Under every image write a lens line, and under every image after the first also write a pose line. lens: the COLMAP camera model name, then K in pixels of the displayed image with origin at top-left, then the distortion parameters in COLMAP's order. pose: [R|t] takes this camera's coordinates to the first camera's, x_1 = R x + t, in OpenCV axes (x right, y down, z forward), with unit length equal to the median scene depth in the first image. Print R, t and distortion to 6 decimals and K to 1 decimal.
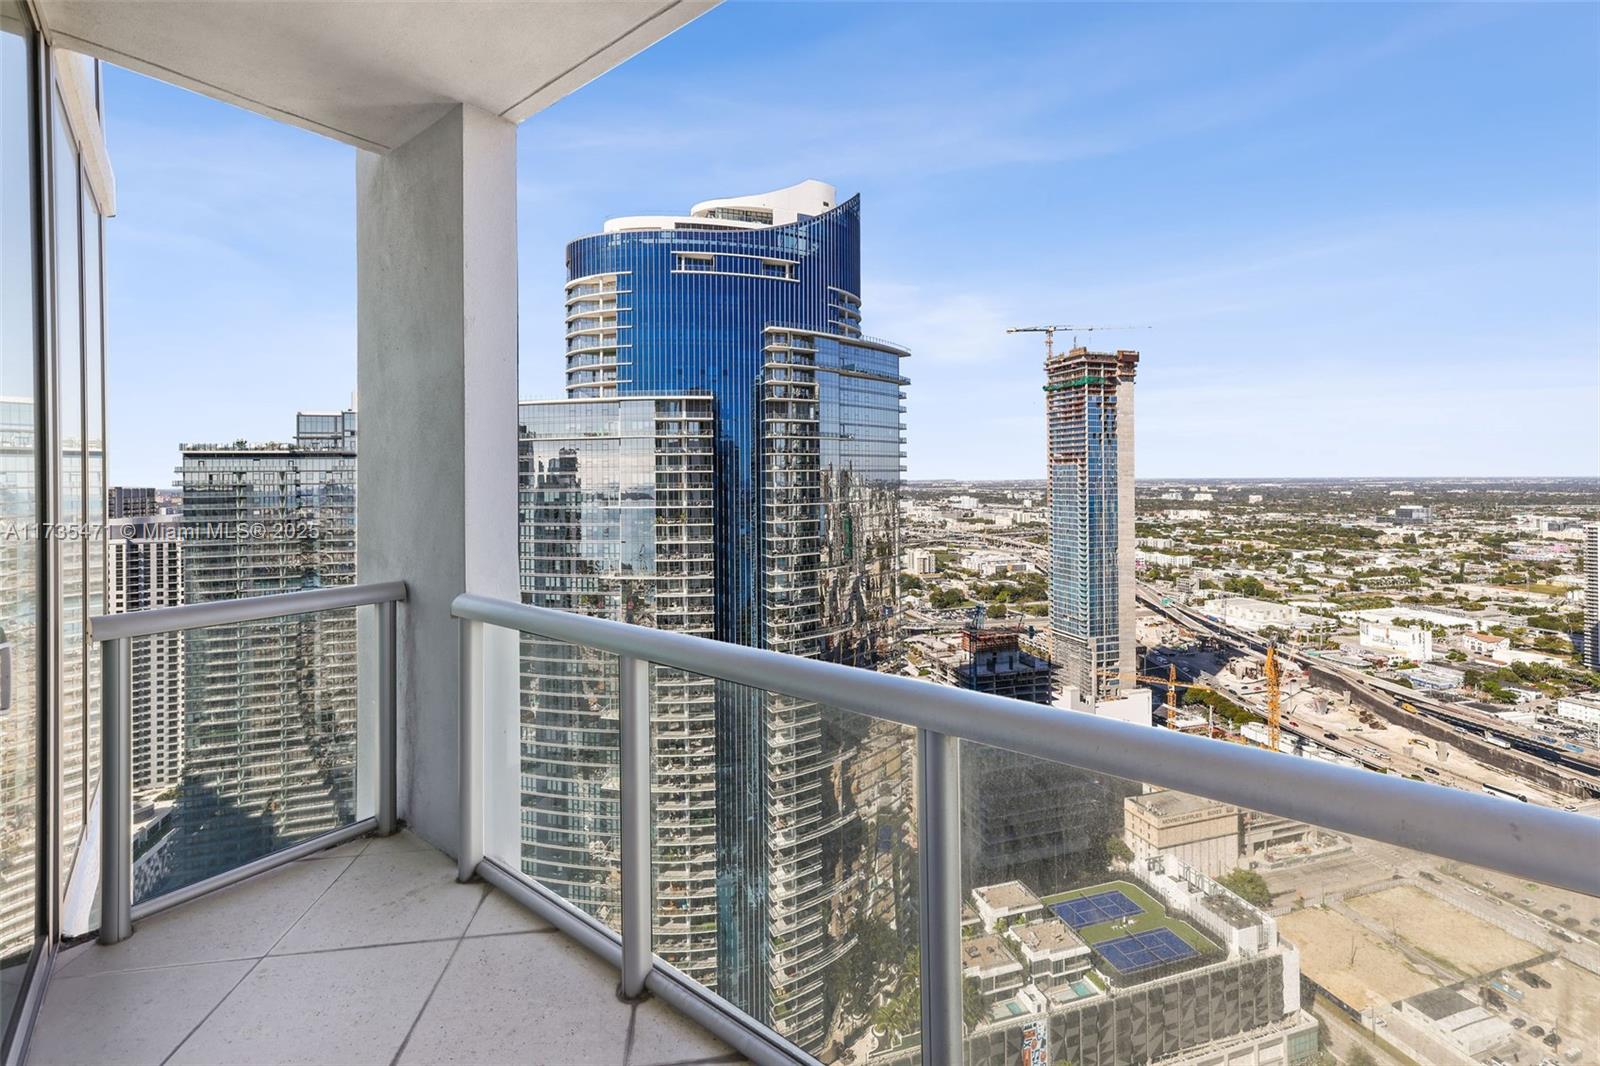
lens RADIAL K [[697.4, 0, 784.5], [0, 697.4, 482.2], [0, 0, 1]] dist [-0.011628, 0.000605]
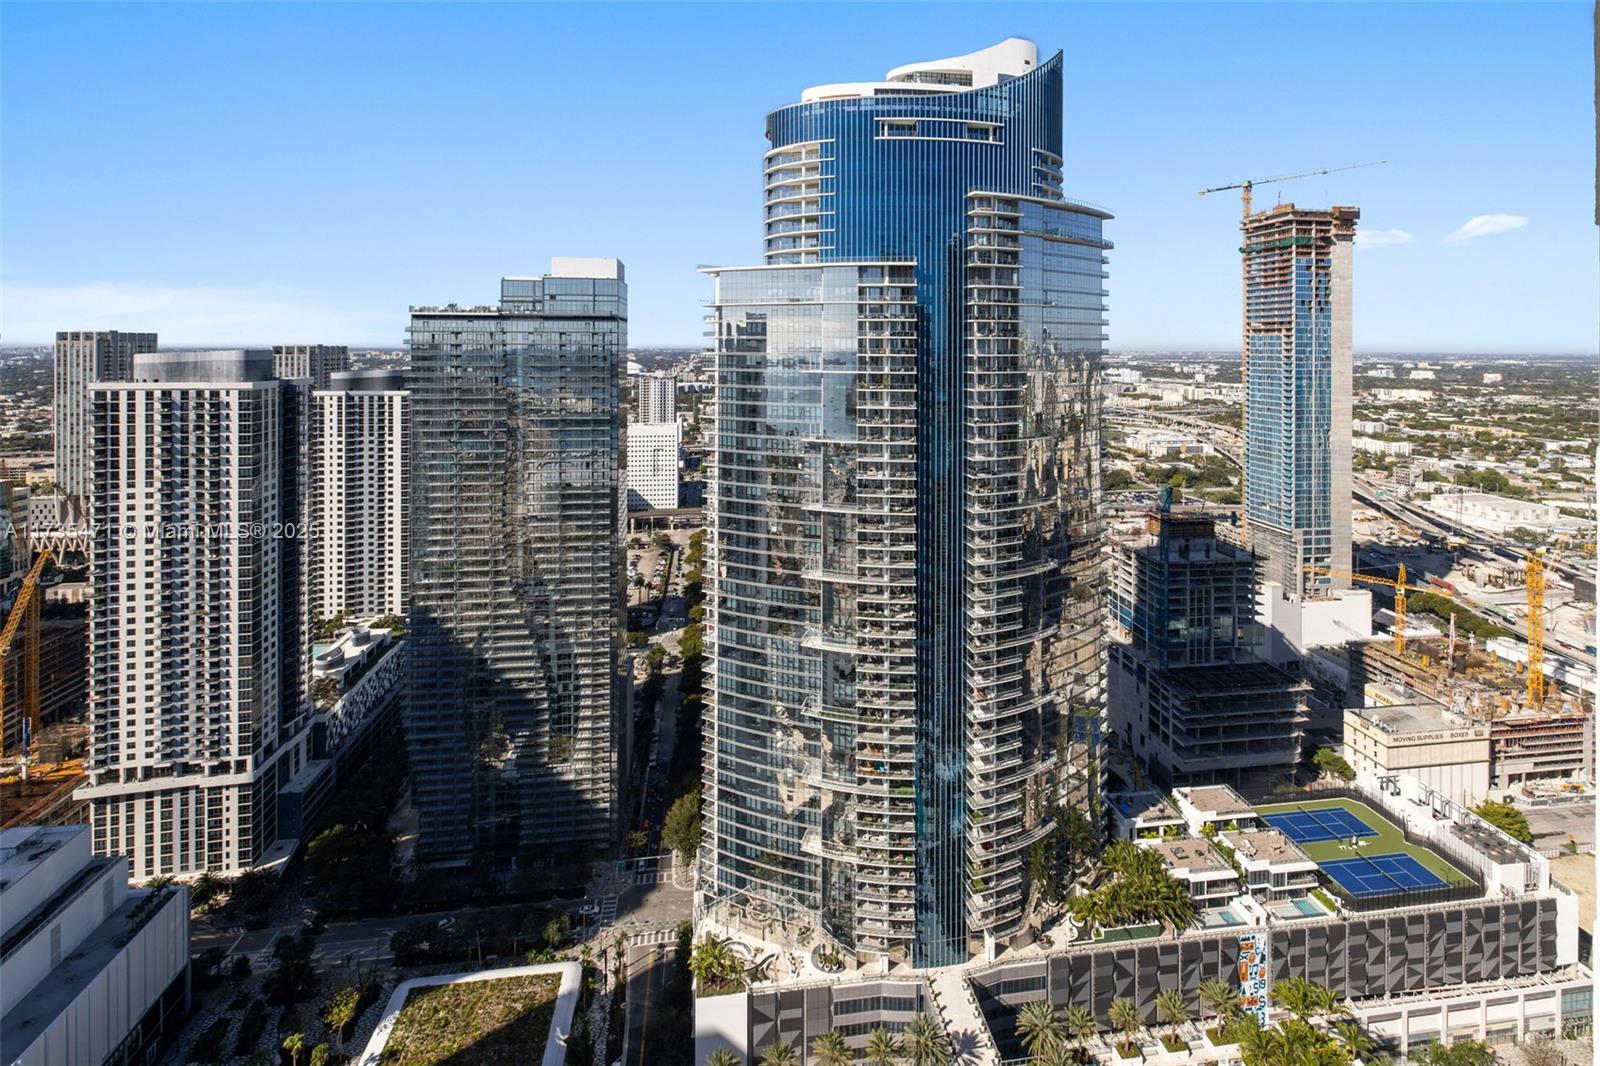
lens RADIAL K [[729.0, 0, 793.2], [0, 729.0, 348.8], [0, 0, 1]] dist [-0.014180, -0.000307]
pose [[0.985228, 0.015787, -0.170521, -0.086351], [-0.015697, 0.999875, 0.001875, 0.001225], [0.170529, 0.000829, 0.985352, -0.051268]]
